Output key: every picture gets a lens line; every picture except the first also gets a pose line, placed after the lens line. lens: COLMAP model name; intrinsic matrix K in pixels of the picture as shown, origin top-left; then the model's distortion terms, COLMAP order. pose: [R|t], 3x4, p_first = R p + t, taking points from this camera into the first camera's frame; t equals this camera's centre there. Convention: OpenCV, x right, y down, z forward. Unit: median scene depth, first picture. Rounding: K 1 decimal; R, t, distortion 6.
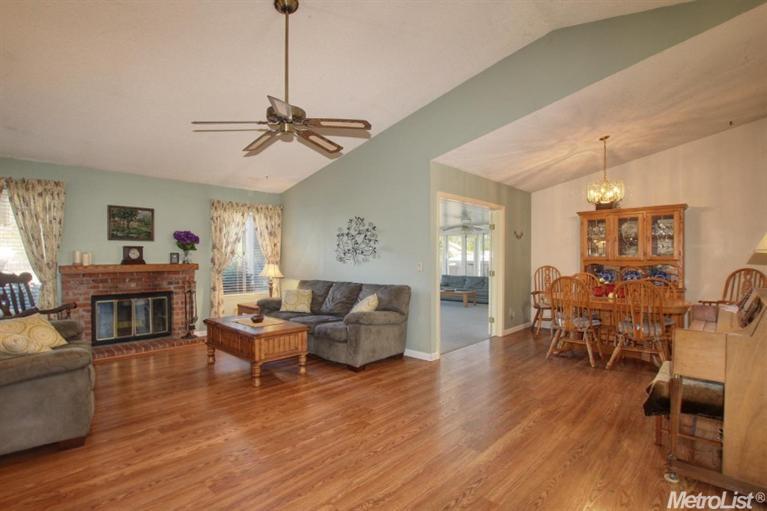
lens RADIAL K [[358.6, 0, 378.9], [0, 358.6, 258.6], [0, 0, 1]] dist [-0.043003, 0.000240]
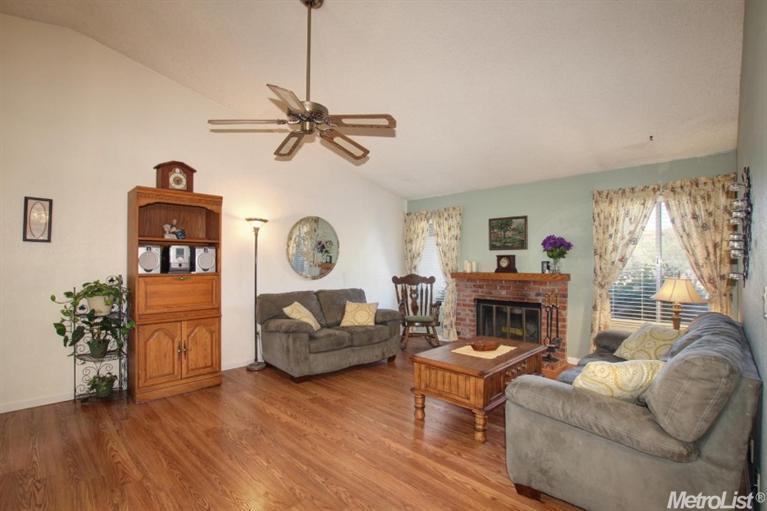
lens RADIAL K [[358.6, 0, 378.9], [0, 358.6, 258.6], [0, 0, 1]] dist [-0.043003, 0.000240]
pose [[-0.020791, -0.017887, -0.999624, 0.357935], [-0.011143, 0.999782, -0.017659, -0.002201], [0.999722, 0.010771, -0.020985, 0.649009]]
